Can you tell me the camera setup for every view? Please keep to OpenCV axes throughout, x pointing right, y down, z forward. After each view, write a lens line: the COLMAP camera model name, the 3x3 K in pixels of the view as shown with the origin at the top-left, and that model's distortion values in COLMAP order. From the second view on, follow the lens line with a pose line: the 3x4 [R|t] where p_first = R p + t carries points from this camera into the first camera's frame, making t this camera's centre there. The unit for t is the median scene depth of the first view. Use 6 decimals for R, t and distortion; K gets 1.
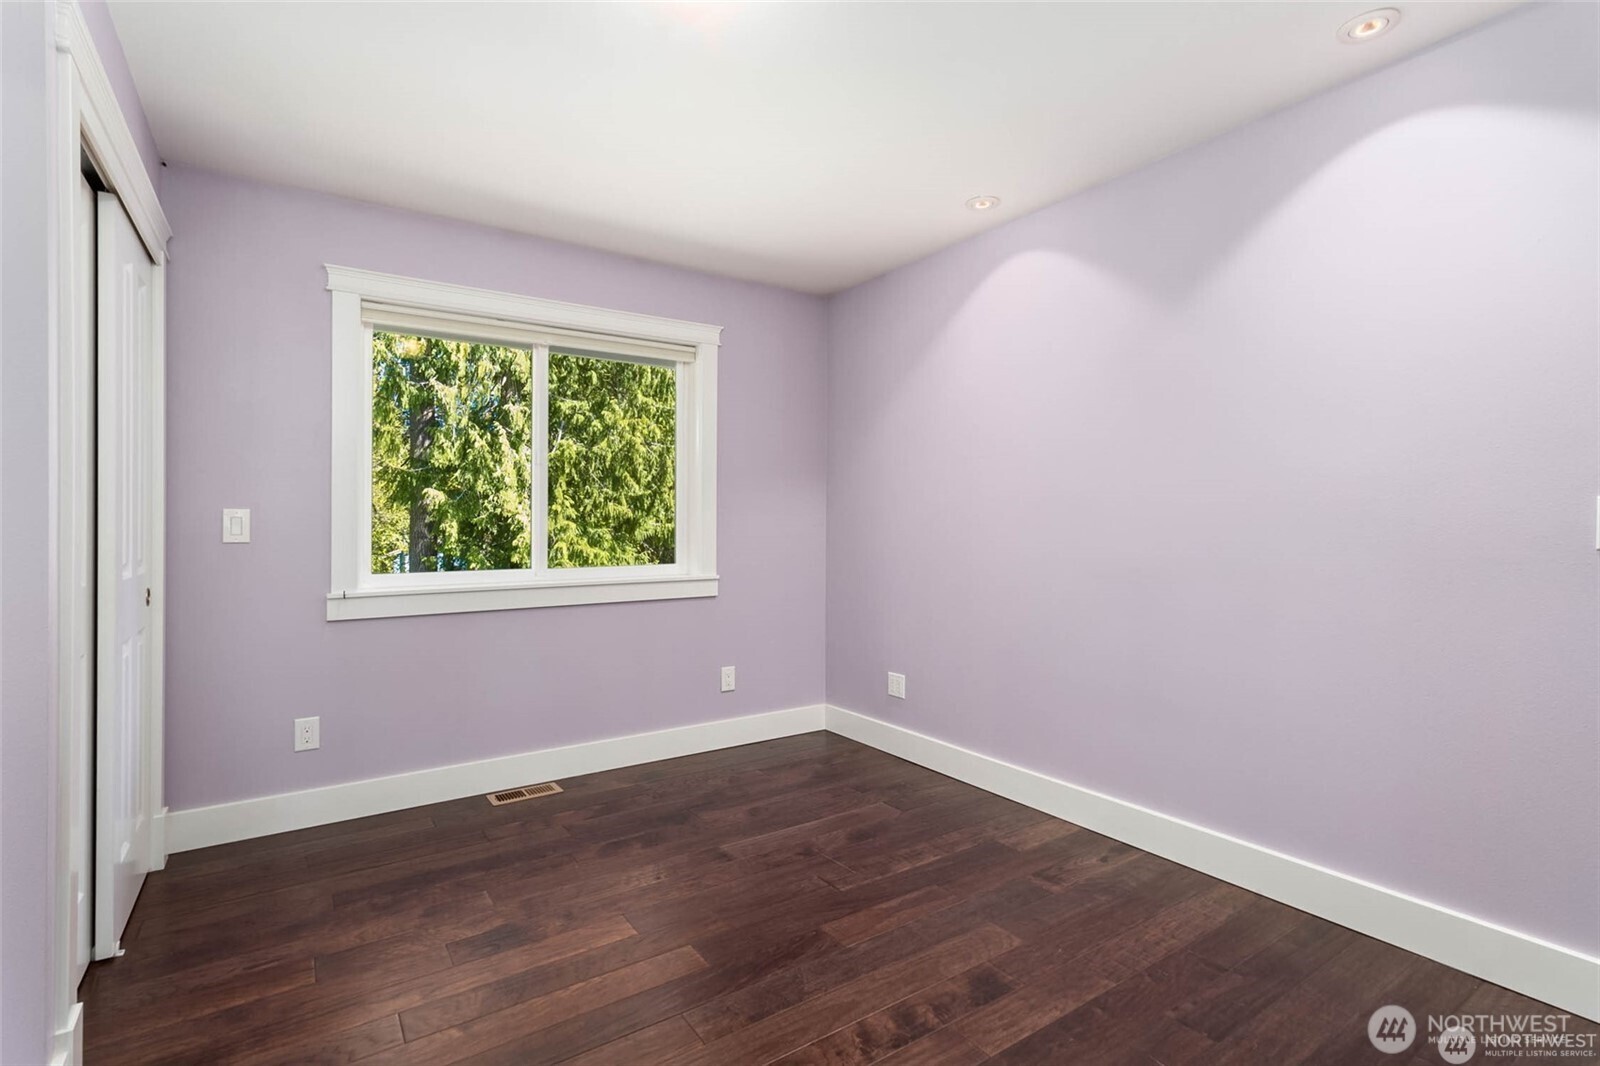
lens RADIAL K [[751.4, 0, 804.1], [0, 751.4, 529.9], [0, 0, 1]] dist [0.023277, 0.000316]
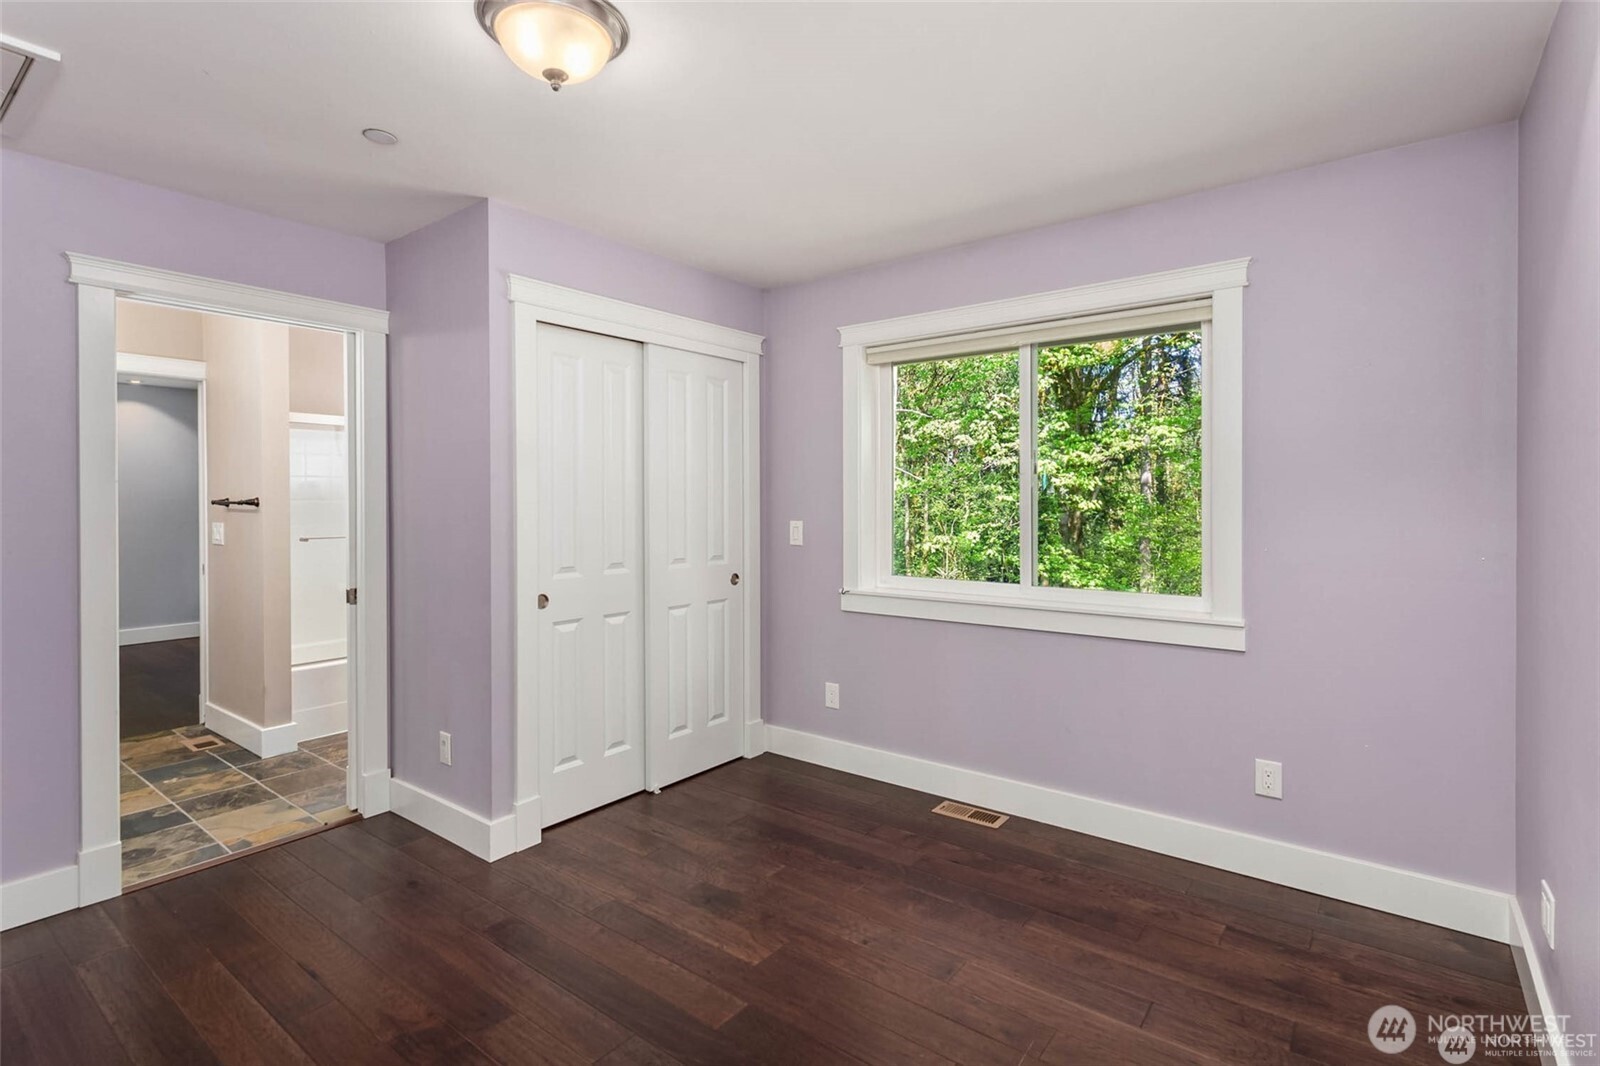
lens RADIAL K [[741.1, 0, 791.6], [0, 741.1, 516.7], [0, 0, 1]] dist [-0.000210, 0.000190]
pose [[0.336577, 0.012338, -0.941575, 0.483049], [-0.014592, 0.999862, 0.007886, -0.042603], [0.941543, 0.011085, 0.336711, 0.490448]]
